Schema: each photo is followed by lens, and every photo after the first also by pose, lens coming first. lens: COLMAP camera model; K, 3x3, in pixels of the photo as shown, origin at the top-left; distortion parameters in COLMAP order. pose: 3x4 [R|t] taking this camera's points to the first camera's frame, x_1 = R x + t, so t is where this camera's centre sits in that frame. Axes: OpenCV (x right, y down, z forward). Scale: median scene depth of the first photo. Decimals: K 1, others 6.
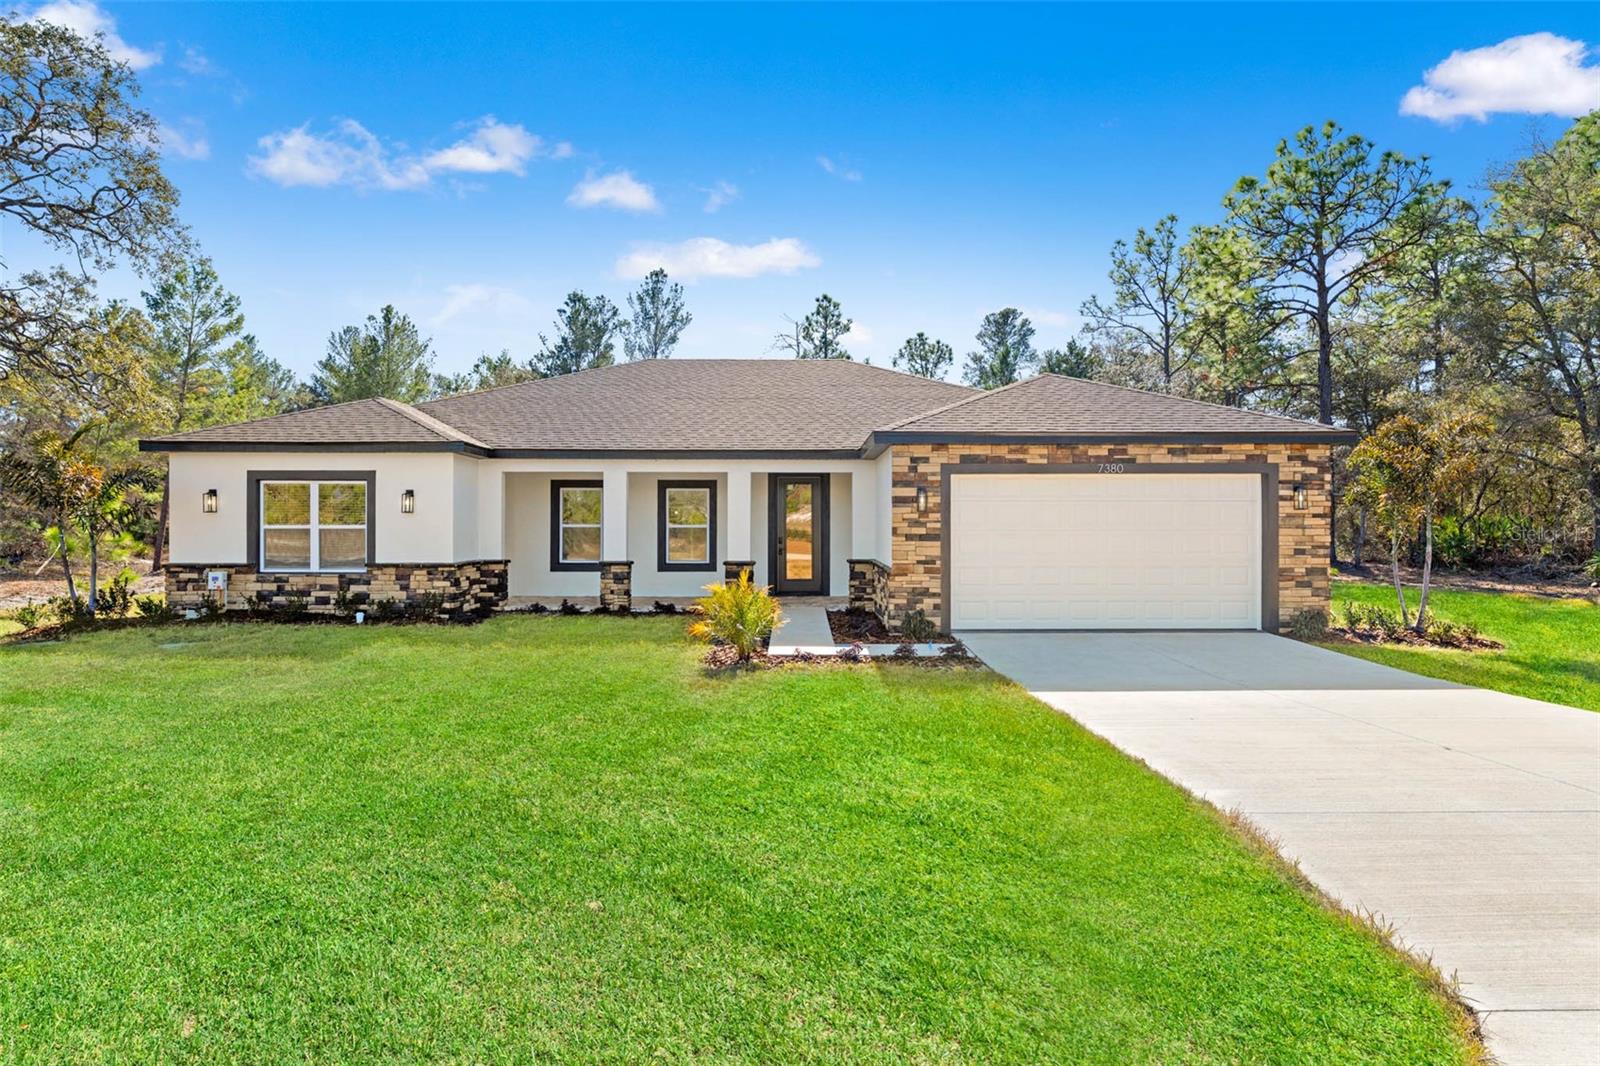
lens RADIAL K [[821.9, 0, 792.2], [0, 821.9, 528.6], [0, 0, 1]] dist [0.007815, 0.000723]
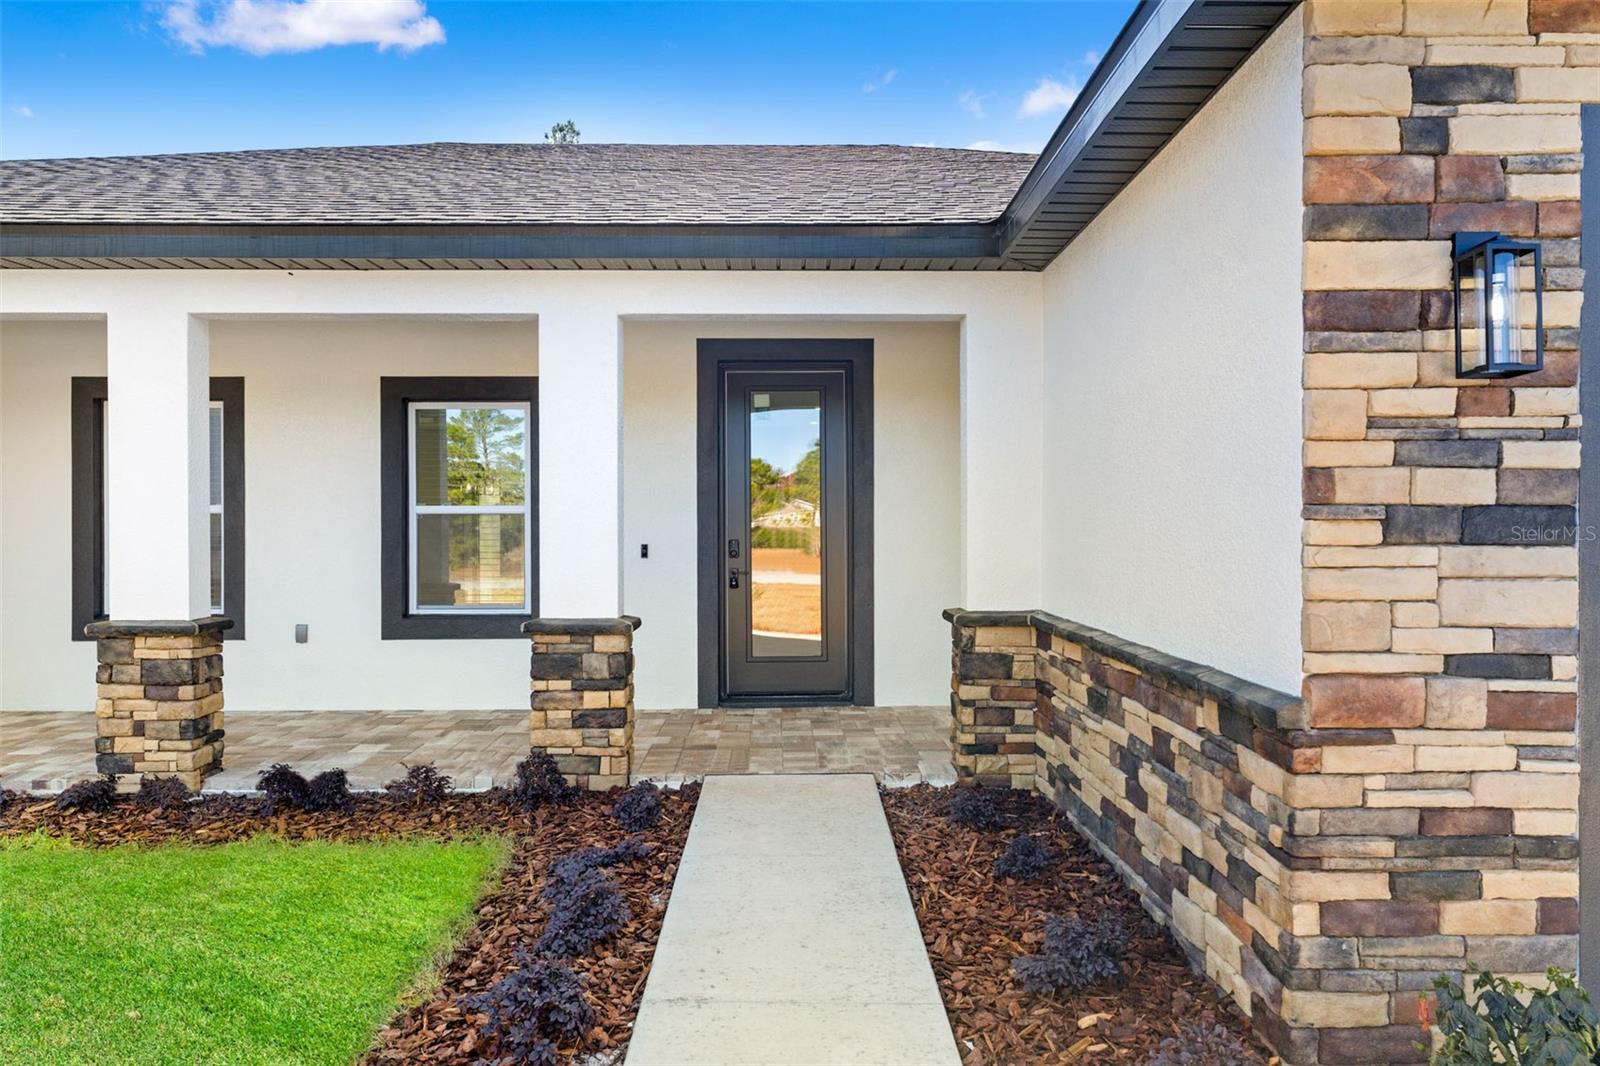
lens RADIAL K [[1015.9, 0, 801.2], [0, 1015.9, 535.3], [0, 0, 1]] dist [0.000411, 0.000009]
pose [[0.999800, -0.003840, 0.019606, 0.007322], [0.003843, 0.999993, -0.000120, 0.010007], [-0.019605, 0.000195, 0.999808, 0.629157]]
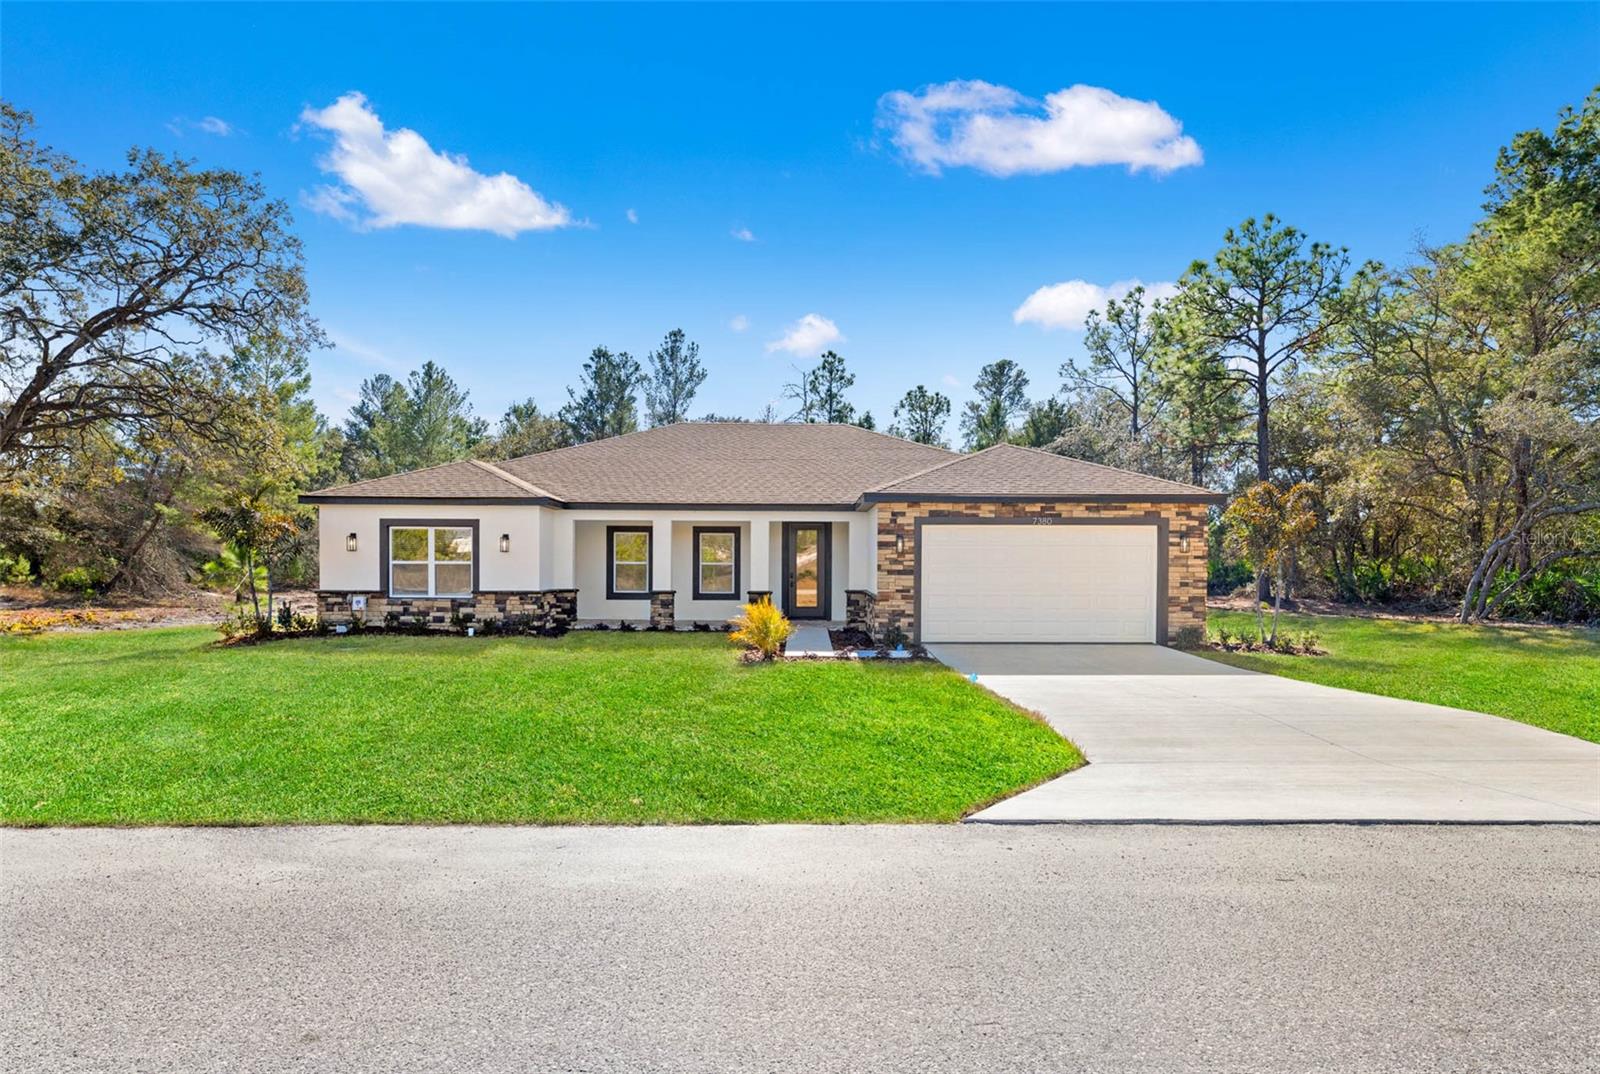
lens RADIAL K [[799.4, 0, 797.8], [0, 799.4, 553.1], [0, 0, 1]] dist [0.000754, -0.002869]
pose [[0.999990, 0.004427, -0.000114, -0.005740], [-0.004428, 0.999817, -0.018605, 0.003559], [0.000031, 0.018605, 0.999827, -0.235509]]
